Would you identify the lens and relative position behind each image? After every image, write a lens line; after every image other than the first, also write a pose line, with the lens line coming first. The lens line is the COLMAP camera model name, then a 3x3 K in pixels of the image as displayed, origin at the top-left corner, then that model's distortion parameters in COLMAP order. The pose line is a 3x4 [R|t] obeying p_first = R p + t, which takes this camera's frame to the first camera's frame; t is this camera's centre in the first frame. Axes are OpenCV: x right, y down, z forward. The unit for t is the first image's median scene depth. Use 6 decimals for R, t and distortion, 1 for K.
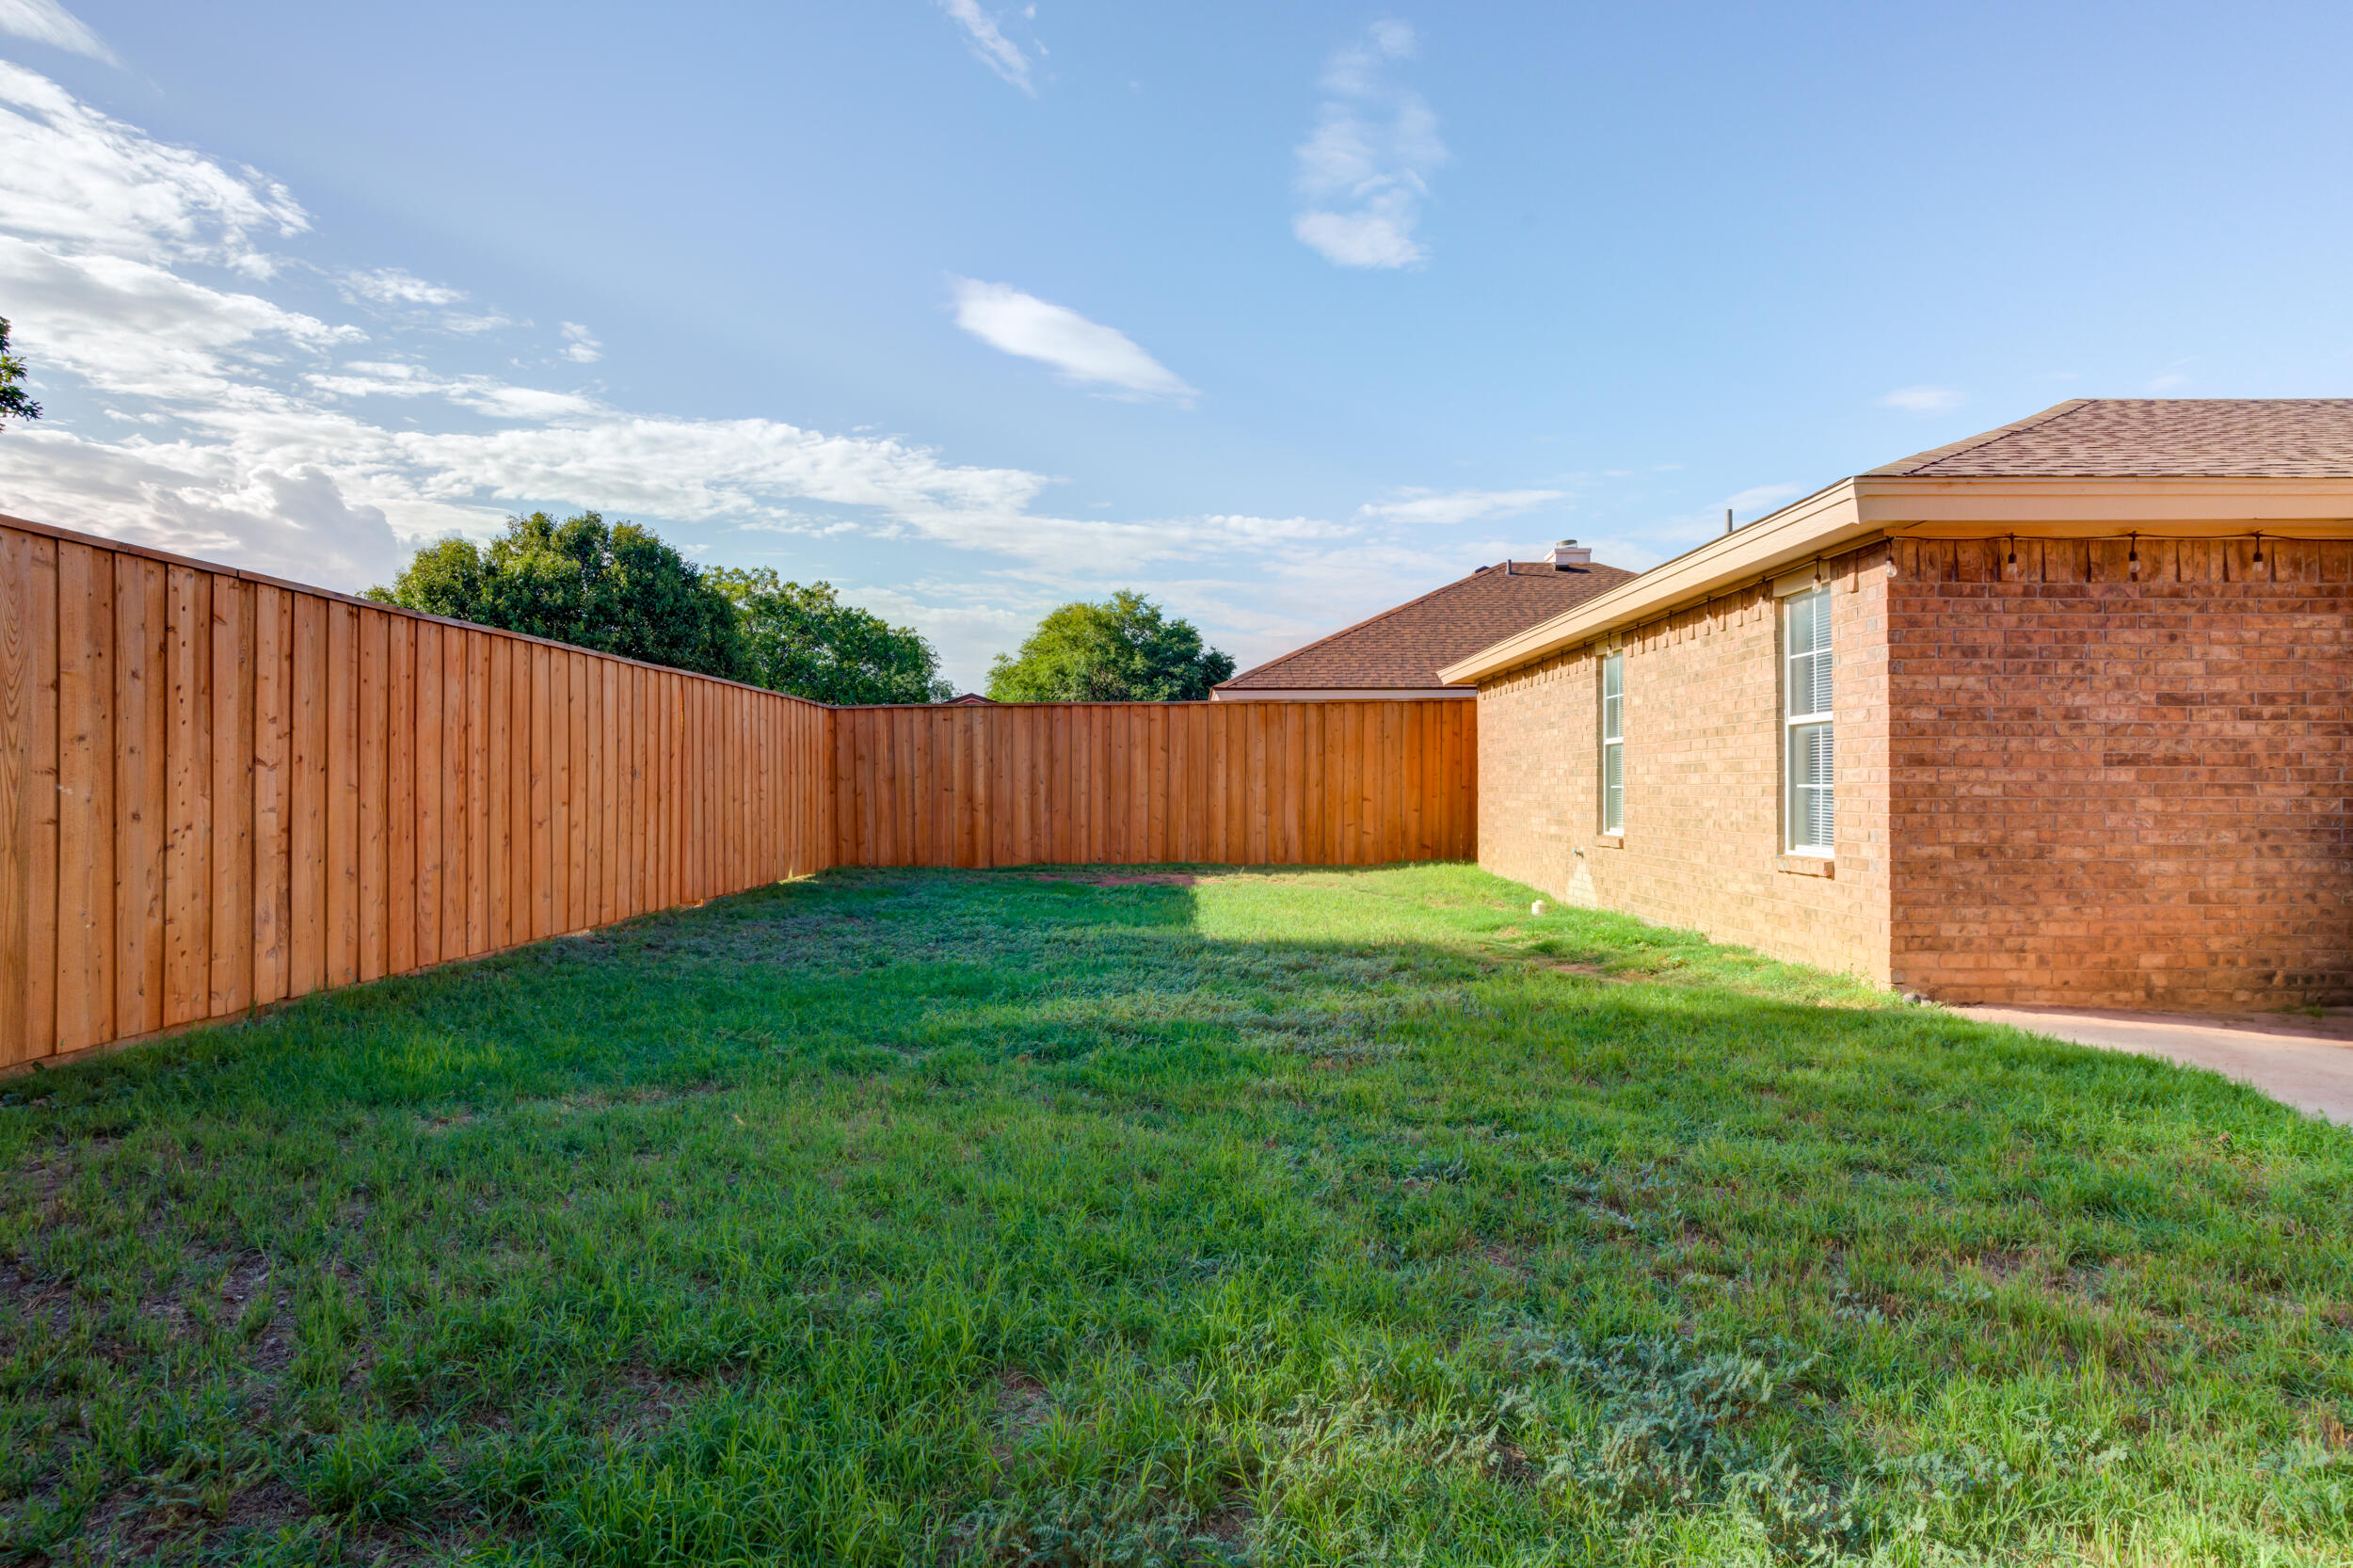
lens RADIAL K [[1166.6, 0, 1167.8], [0, 1166.6, 793.2], [0, 0, 1]] dist [-0.061915, 0.026898]
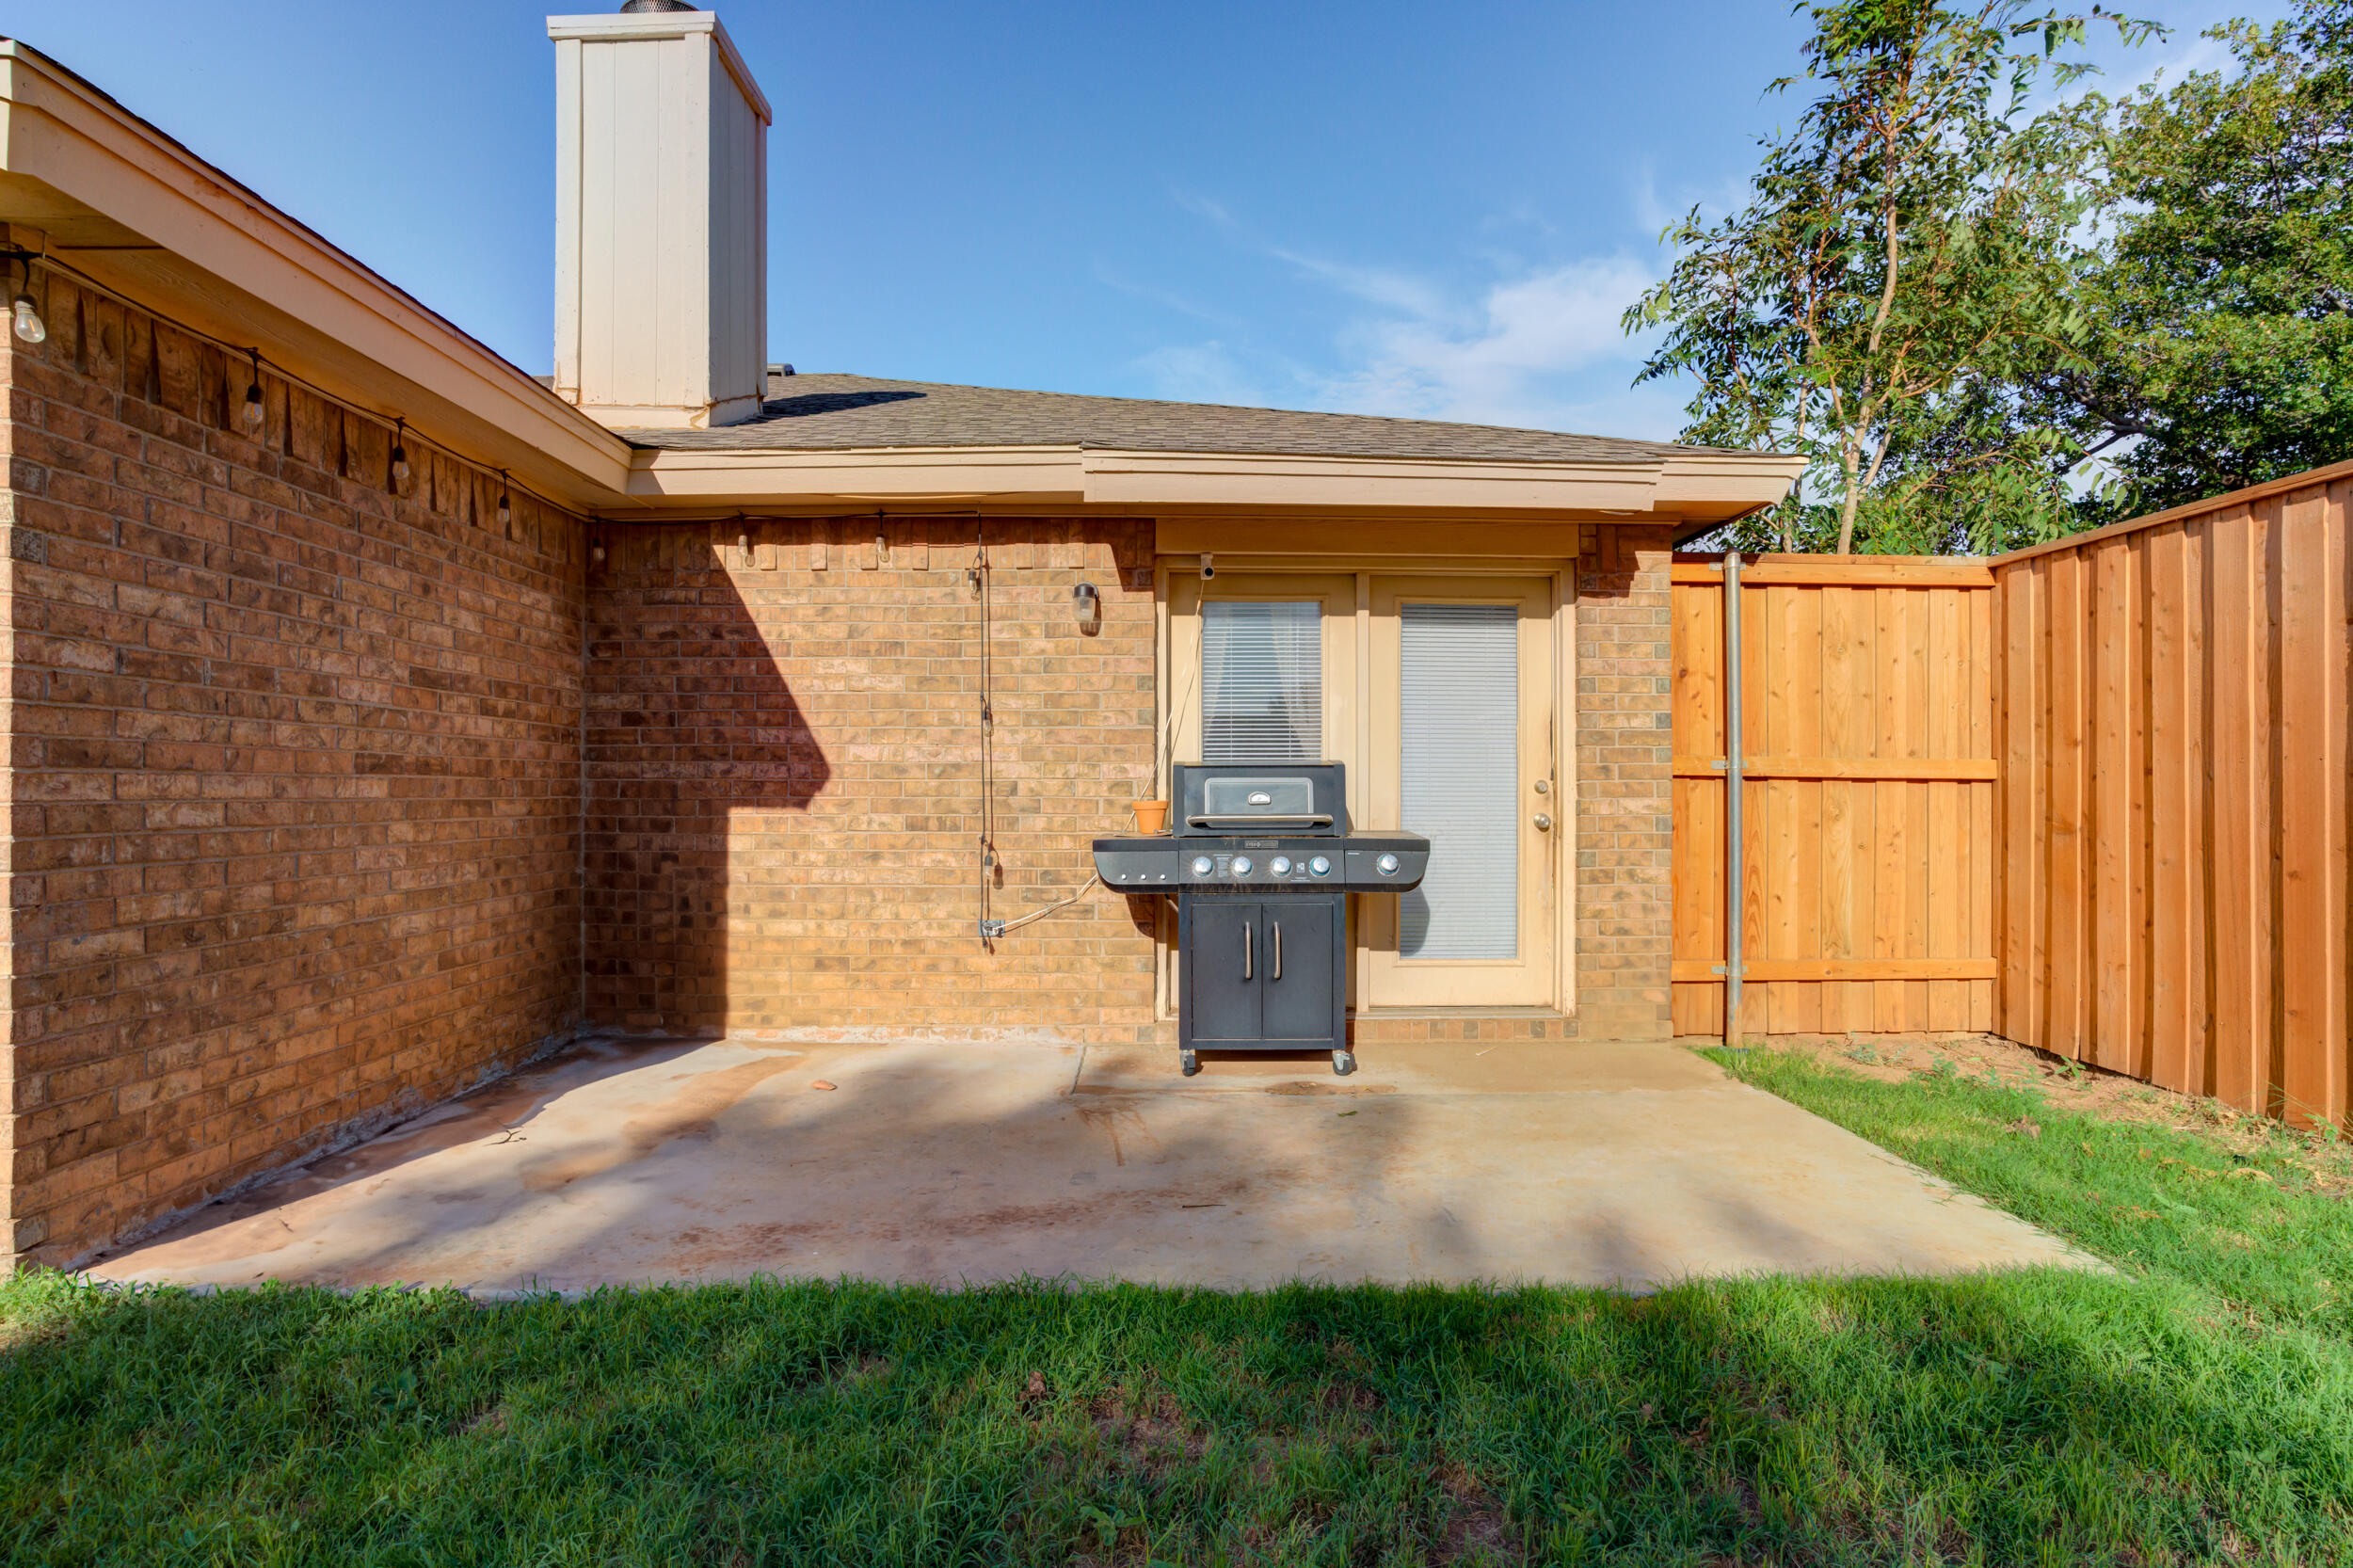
lens RADIAL K [[1166.6, 0, 1174.7], [0, 1166.6, 785.2], [0, 0, 1]] dist [-0.061915, 0.026898]
pose [[-0.030825, 0.006877, 0.999501, 0.180052], [0.004412, 0.999968, -0.006744, -0.011046], [-0.999515, 0.004202, -0.030855, 0.562221]]
